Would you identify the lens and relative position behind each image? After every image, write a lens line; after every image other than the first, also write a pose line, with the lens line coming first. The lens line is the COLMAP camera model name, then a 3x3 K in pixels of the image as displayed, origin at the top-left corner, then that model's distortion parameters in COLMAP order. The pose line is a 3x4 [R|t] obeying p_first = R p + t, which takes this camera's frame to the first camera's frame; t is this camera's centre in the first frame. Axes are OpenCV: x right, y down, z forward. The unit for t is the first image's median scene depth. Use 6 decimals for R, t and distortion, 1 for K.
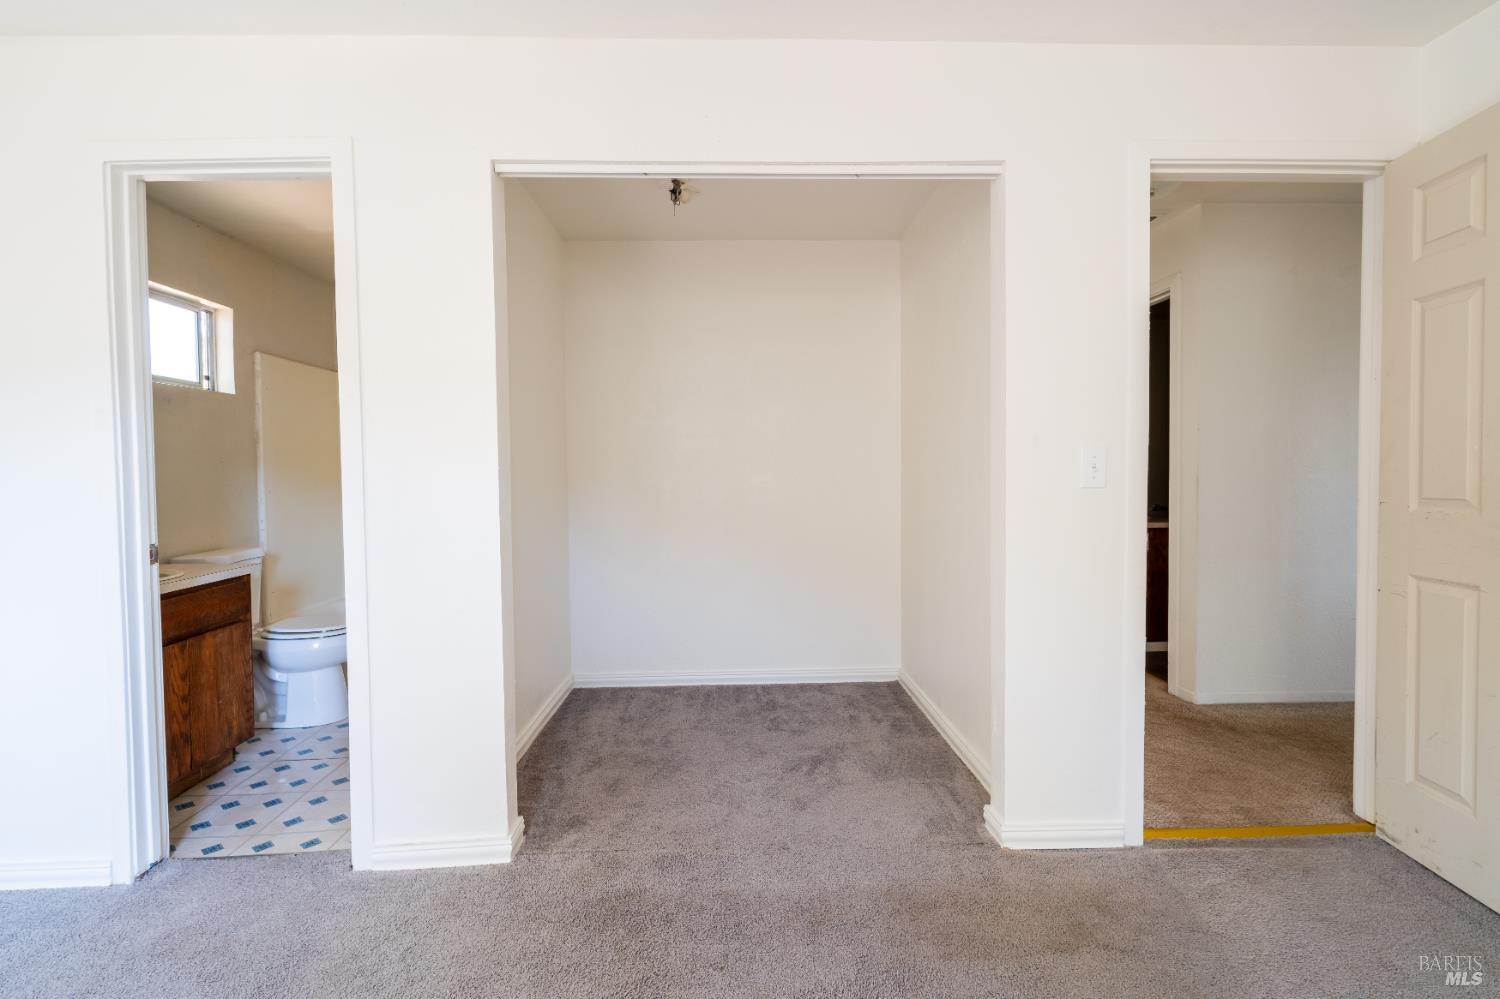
lens RADIAL K [[711.9, 0, 749.4], [0, 711.9, 497.8], [0, 0, 1]] dist [-0.004936, -0.001340]
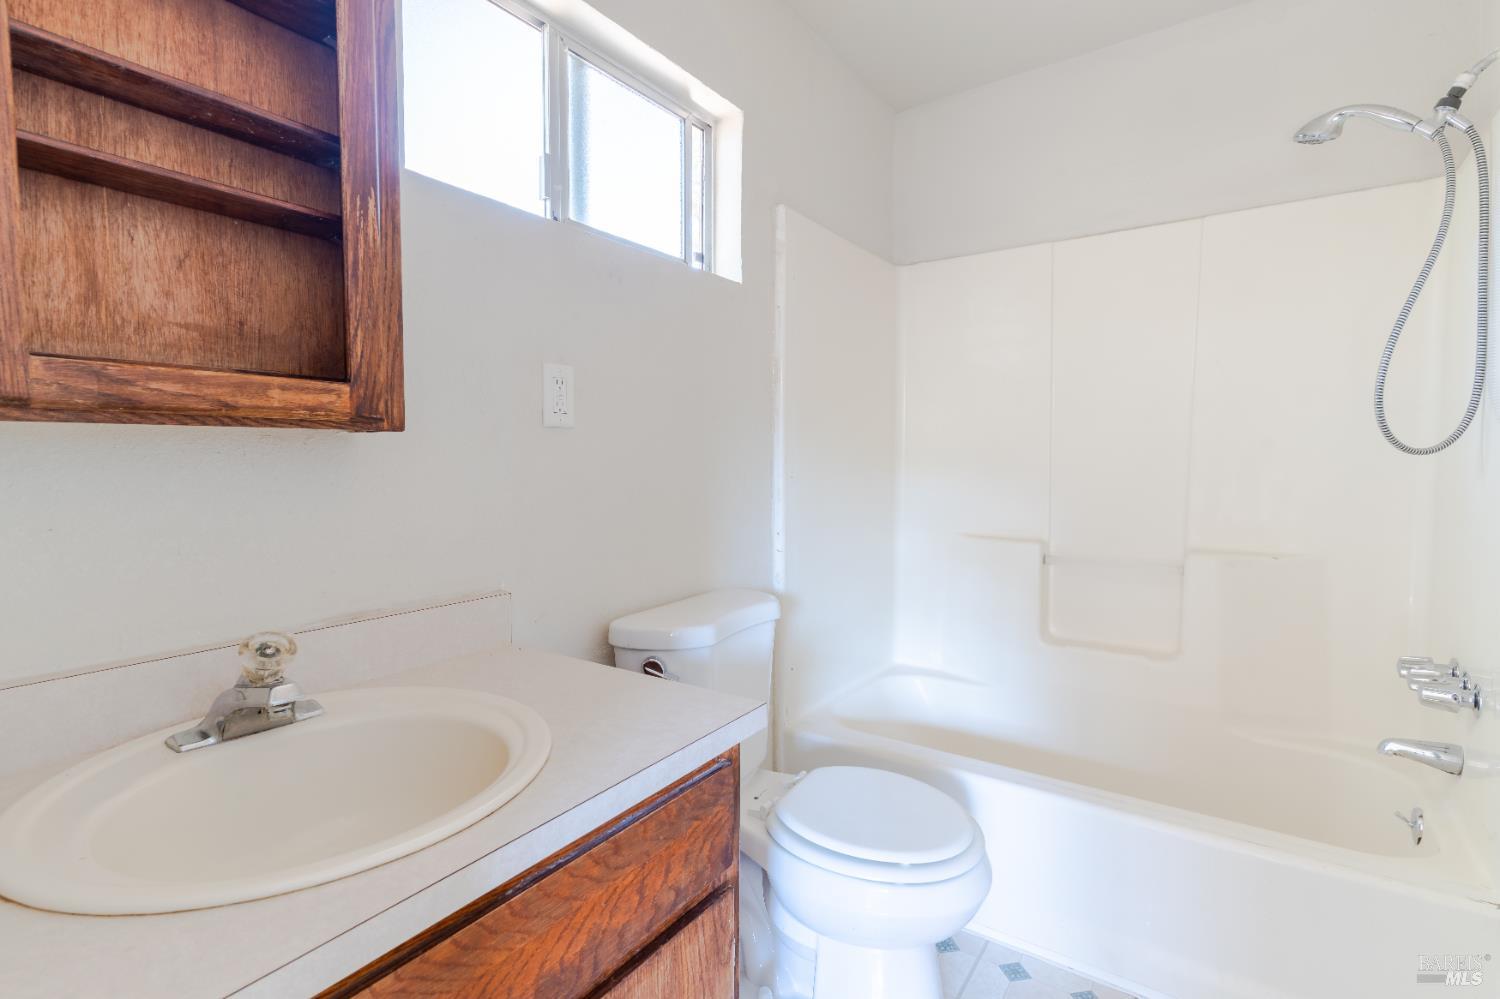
lens RADIAL K [[711.9, 0, 750.7], [0, 711.9, 495.6], [0, 0, 1]] dist [-0.004936, -0.001340]
pose [[0.799209, 0.044027, -0.599439, -0.410233], [-0.030919, 0.999005, 0.032150, -0.010645], [0.600257, -0.007161, 0.799775, 0.599432]]
